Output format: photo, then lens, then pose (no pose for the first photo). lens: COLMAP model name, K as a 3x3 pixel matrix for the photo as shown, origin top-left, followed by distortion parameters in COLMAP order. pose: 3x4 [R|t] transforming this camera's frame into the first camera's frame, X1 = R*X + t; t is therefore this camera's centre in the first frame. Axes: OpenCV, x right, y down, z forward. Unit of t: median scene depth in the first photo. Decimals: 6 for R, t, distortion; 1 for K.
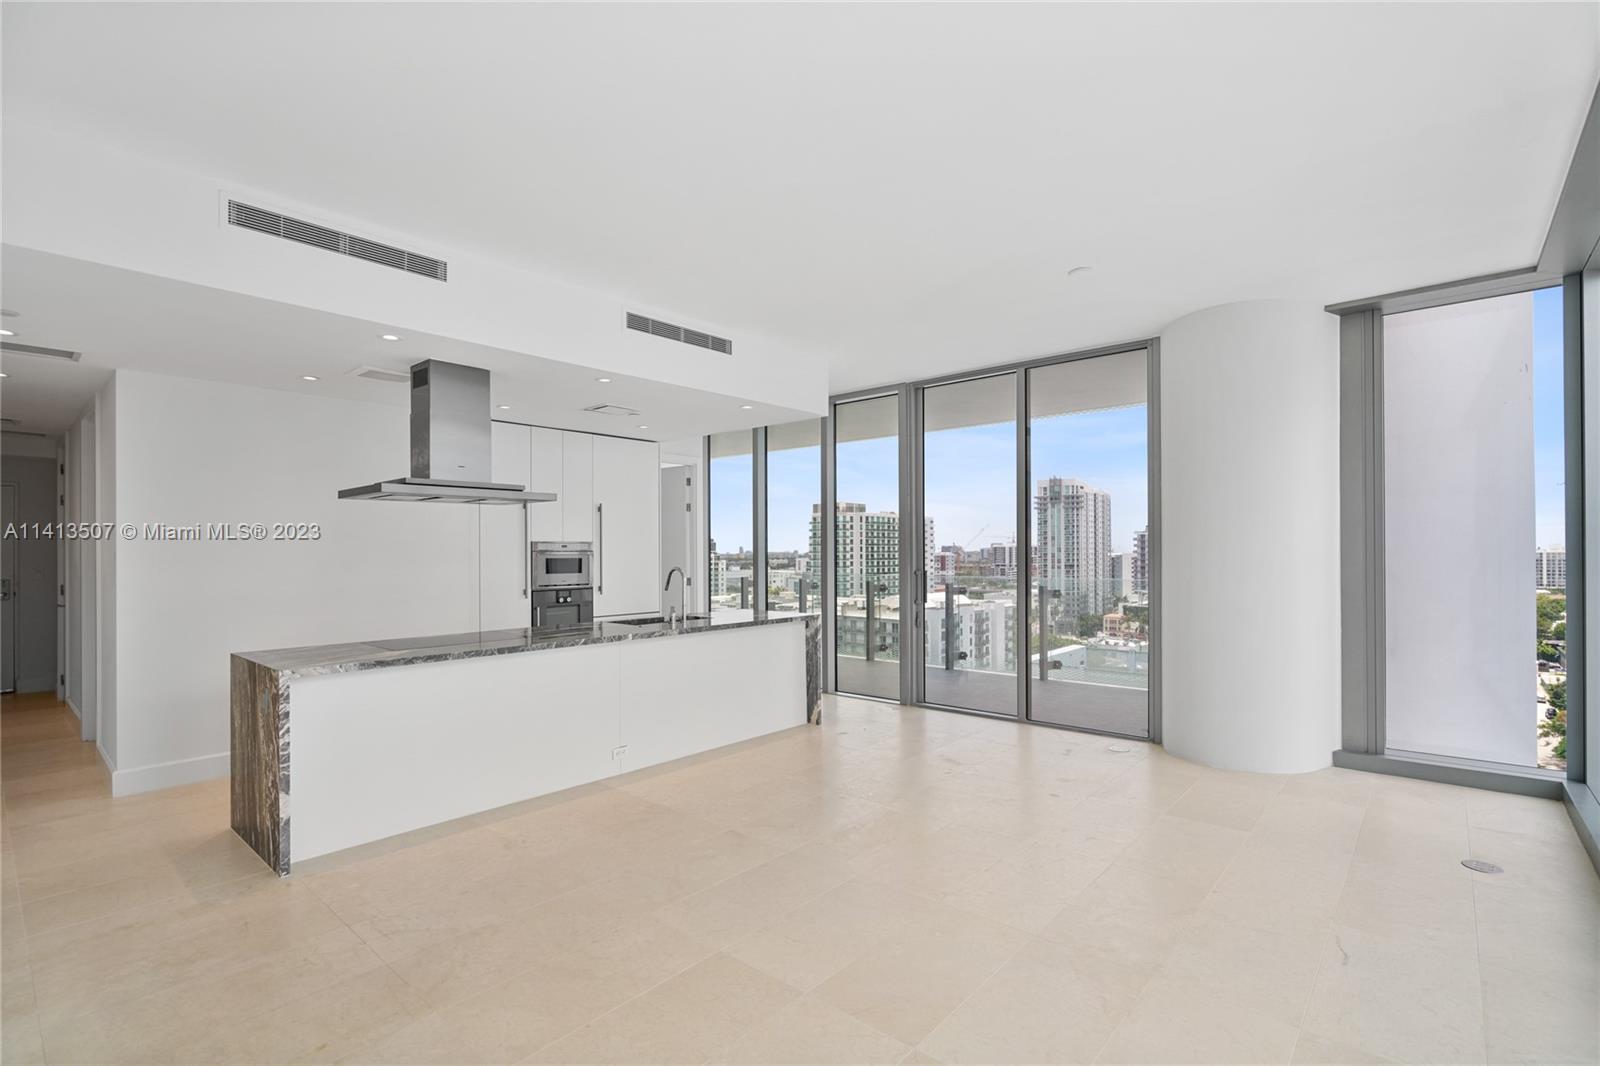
lens RADIAL K [[730.6, 0, 807.4], [0, 730.6, 544.6], [0, 0, 1]] dist [-0.001910, 0.000757]
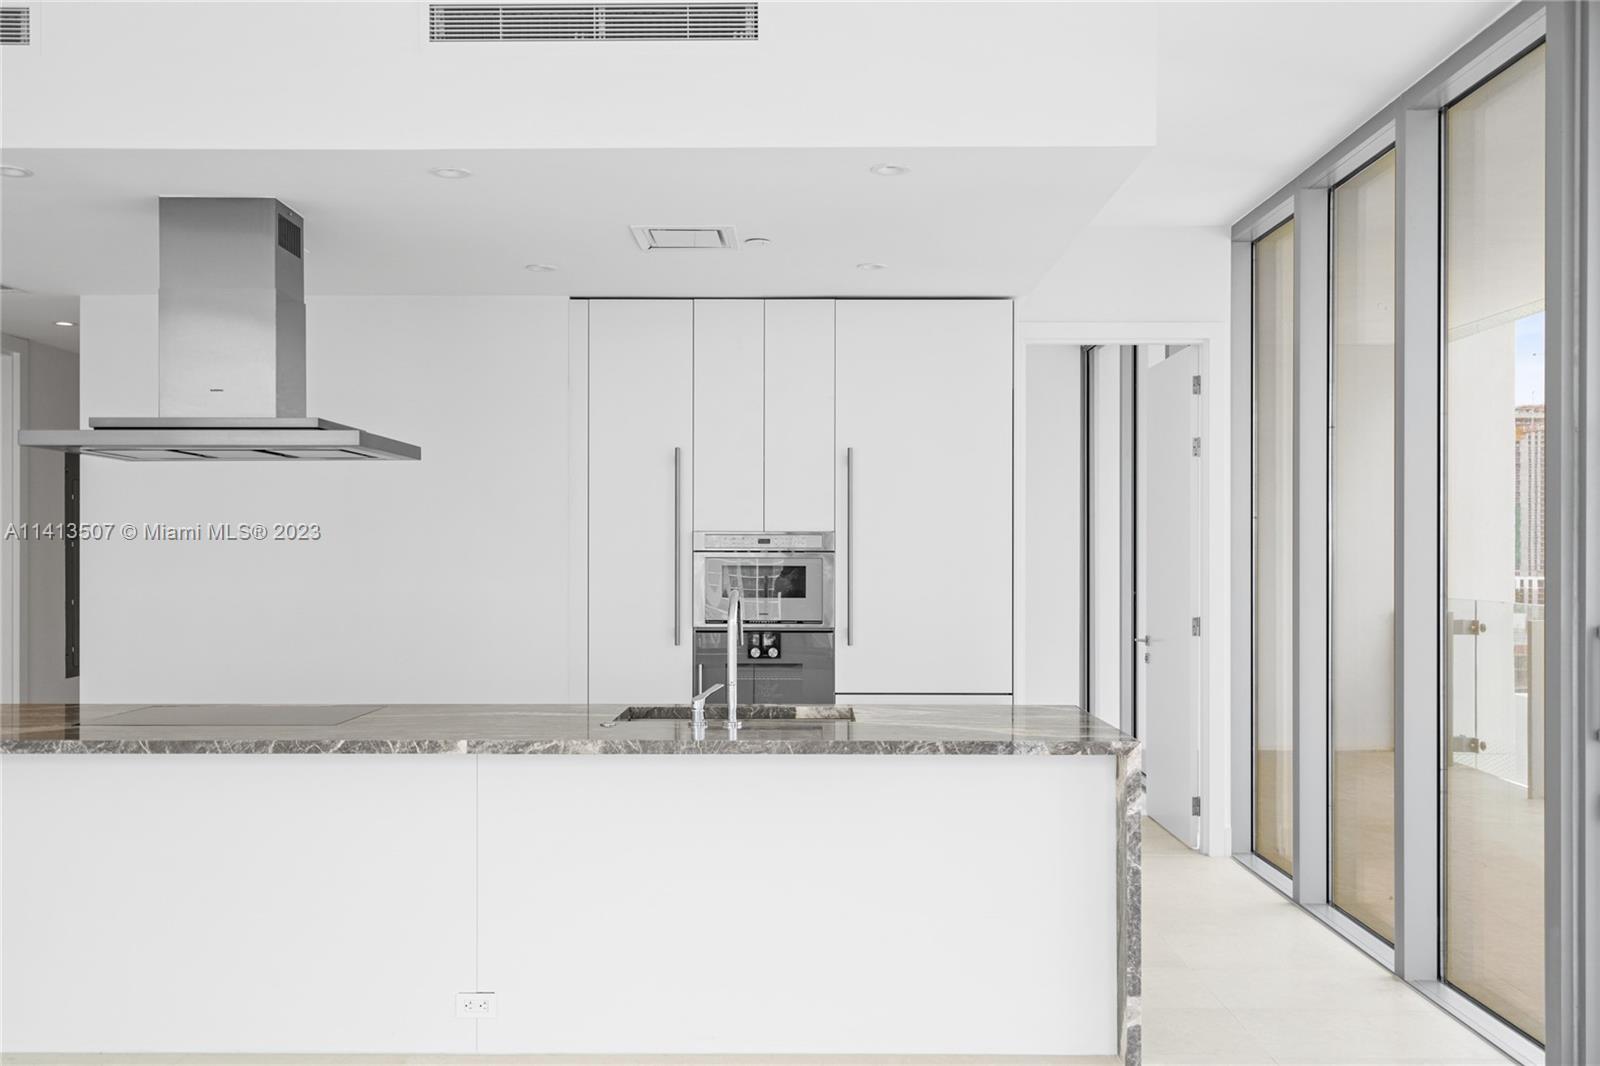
lens RADIAL K [[1359.3, 0, 807.6], [0, 1359.3, 551.0], [0, 0, 1]] dist [0.005415, 0.003290]
pose [[0.655366, 0.004868, -0.755296, 0.376918], [0.001845, 0.999966, 0.008045, 0.001820], [0.755309, -0.006666, 0.655335, 0.460173]]
